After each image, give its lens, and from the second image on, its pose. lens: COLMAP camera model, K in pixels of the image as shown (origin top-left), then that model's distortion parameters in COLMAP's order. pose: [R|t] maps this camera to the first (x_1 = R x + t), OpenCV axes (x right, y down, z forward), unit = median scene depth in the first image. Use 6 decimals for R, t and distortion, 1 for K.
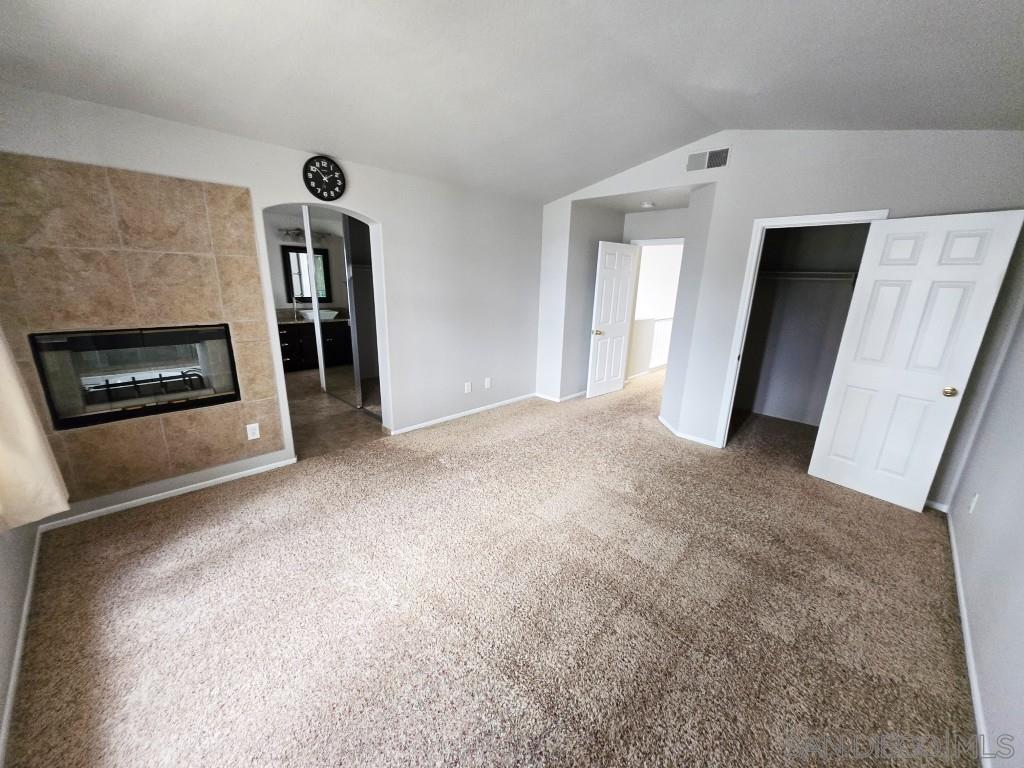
lens RADIAL K [[400.6, 0, 514.3], [0, 400.6, 385.8], [0, 0, 1]] dist [-0.001261, -0.000042]
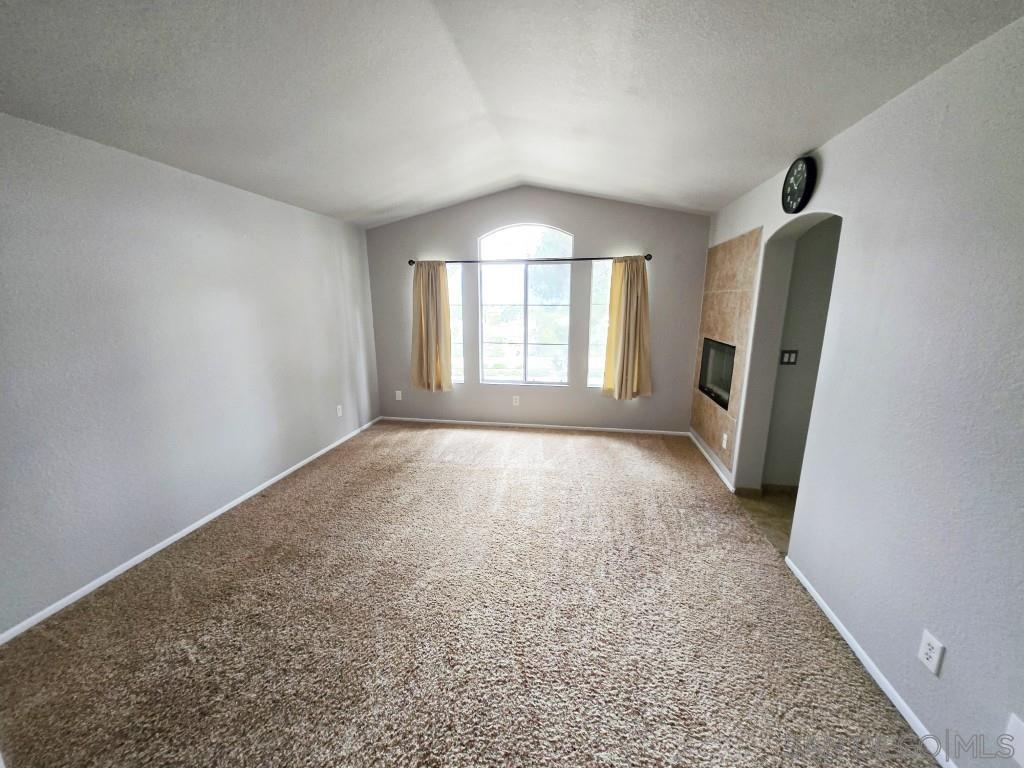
lens RADIAL K [[400.6, 0, 512.1], [0, 400.6, 387.8], [0, 0, 1]] dist [-0.001261, -0.000042]
pose [[-0.826454, 0.084834, -0.556576, 0.496465], [-0.170288, 0.904612, 0.390743, -0.379983], [0.536633, 0.417709, -0.733174, 1.500087]]
